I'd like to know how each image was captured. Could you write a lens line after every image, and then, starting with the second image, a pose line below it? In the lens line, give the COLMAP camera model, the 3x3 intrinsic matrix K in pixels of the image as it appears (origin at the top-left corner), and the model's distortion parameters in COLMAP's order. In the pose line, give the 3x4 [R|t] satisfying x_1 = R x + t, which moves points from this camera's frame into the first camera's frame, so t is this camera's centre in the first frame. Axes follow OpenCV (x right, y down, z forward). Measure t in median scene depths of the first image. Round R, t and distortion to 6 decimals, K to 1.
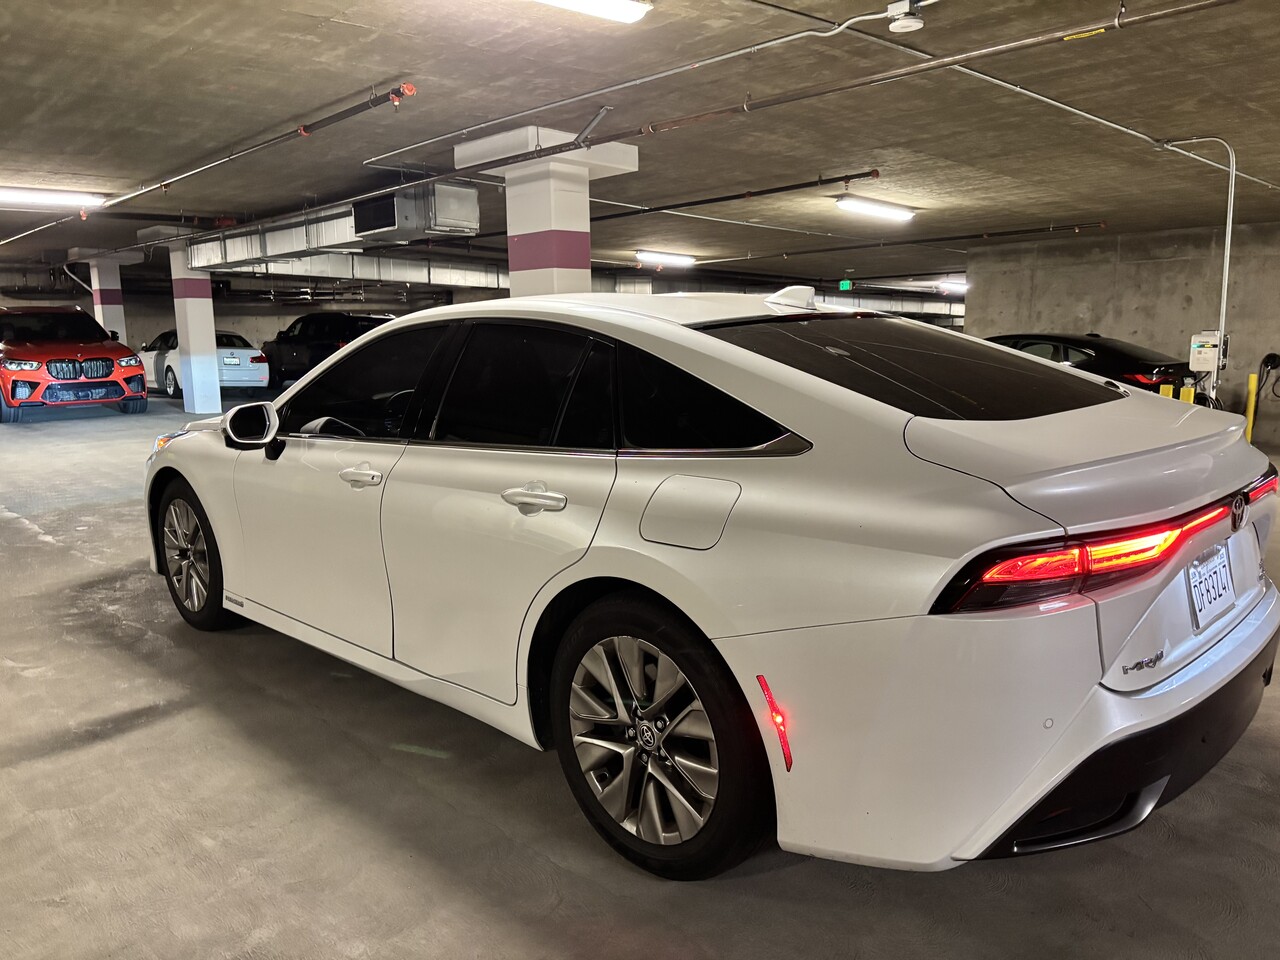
lens RADIAL K [[967.3, 0, 637.8], [0, 967.3, 478.3], [0, 0, 1]] dist [0.041205, -0.046412]
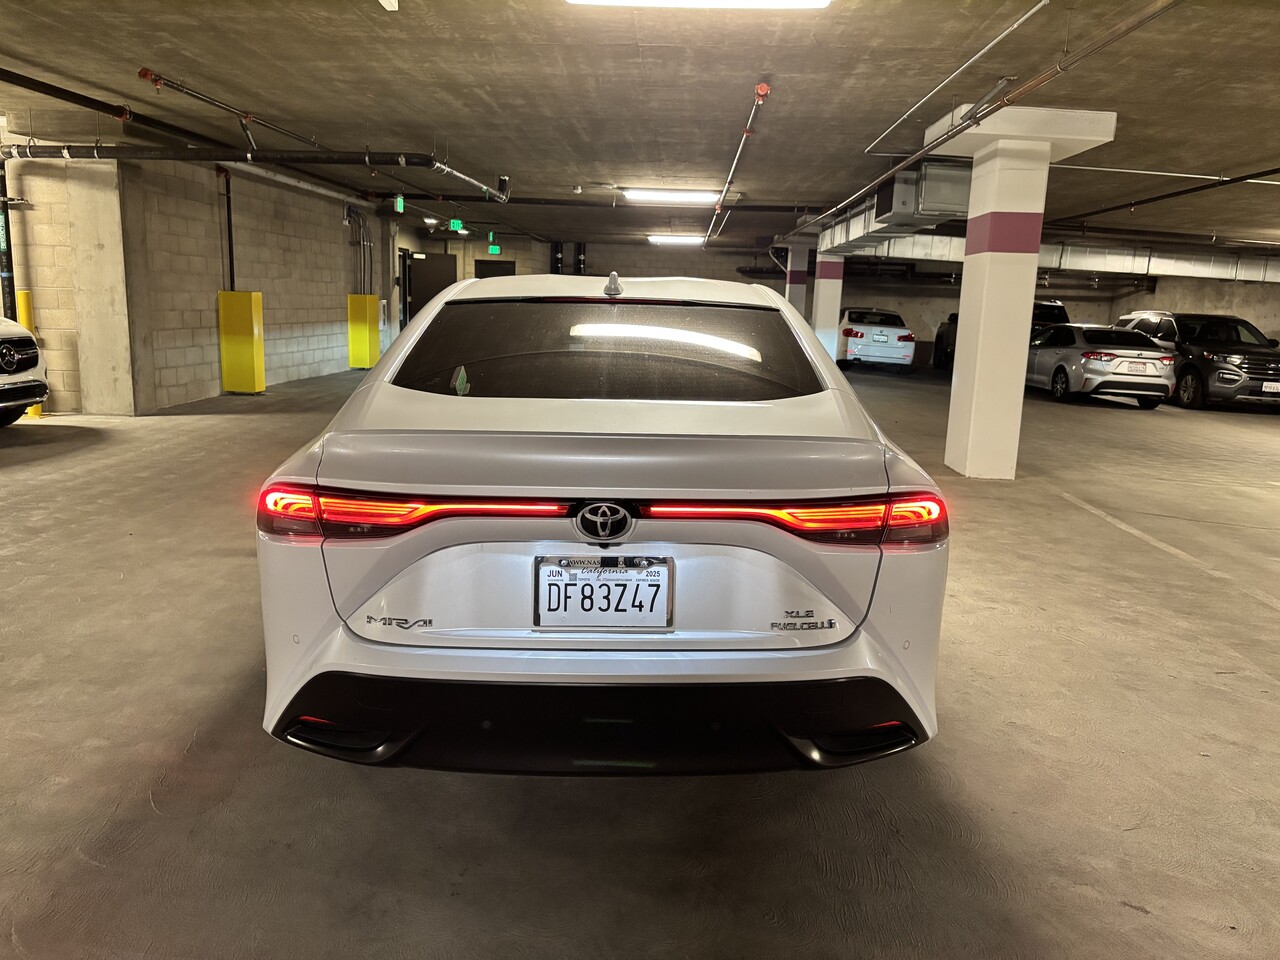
lens RADIAL K [[967.3, 0, 643.9], [0, 967.3, 475.0], [0, 0, 1]] dist [0.041205, -0.046412]
pose [[0.718706, 0.160875, -0.676448, 0.186203], [-0.152091, 0.985680, 0.072825, -0.012026], [0.678477, 0.050542, 0.732881, 0.050215]]
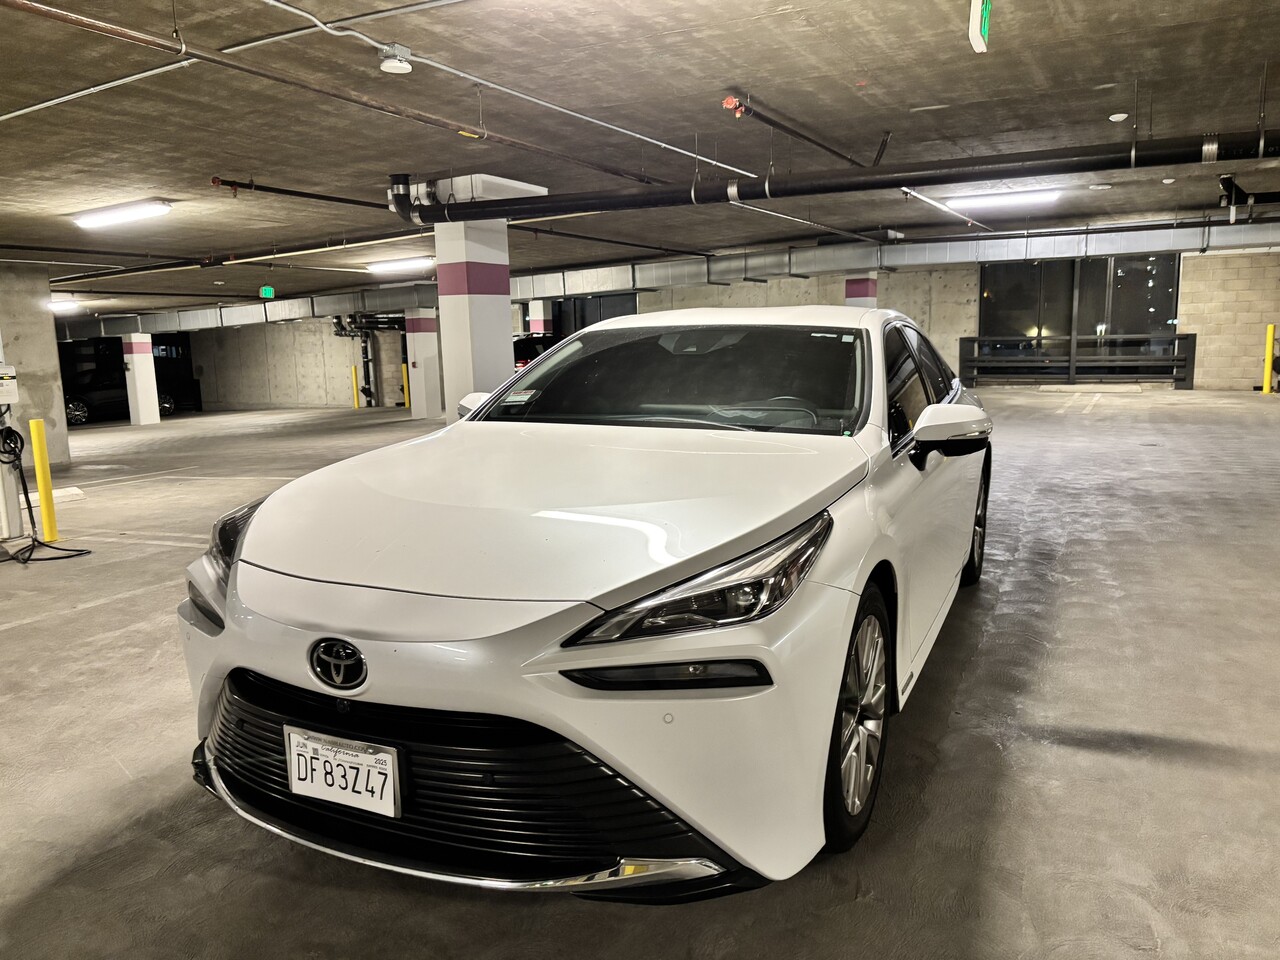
lens RADIAL K [[967.3, 0, 633.2], [0, 967.3, 480.4], [0, 0, 1]] dist [0.041205, -0.046412]
pose [[-0.338760, -0.119925, 0.933199, -0.276526], [0.175734, 0.966324, 0.187975, -0.055327], [-0.924316, 0.227673, -0.306277, 0.373250]]
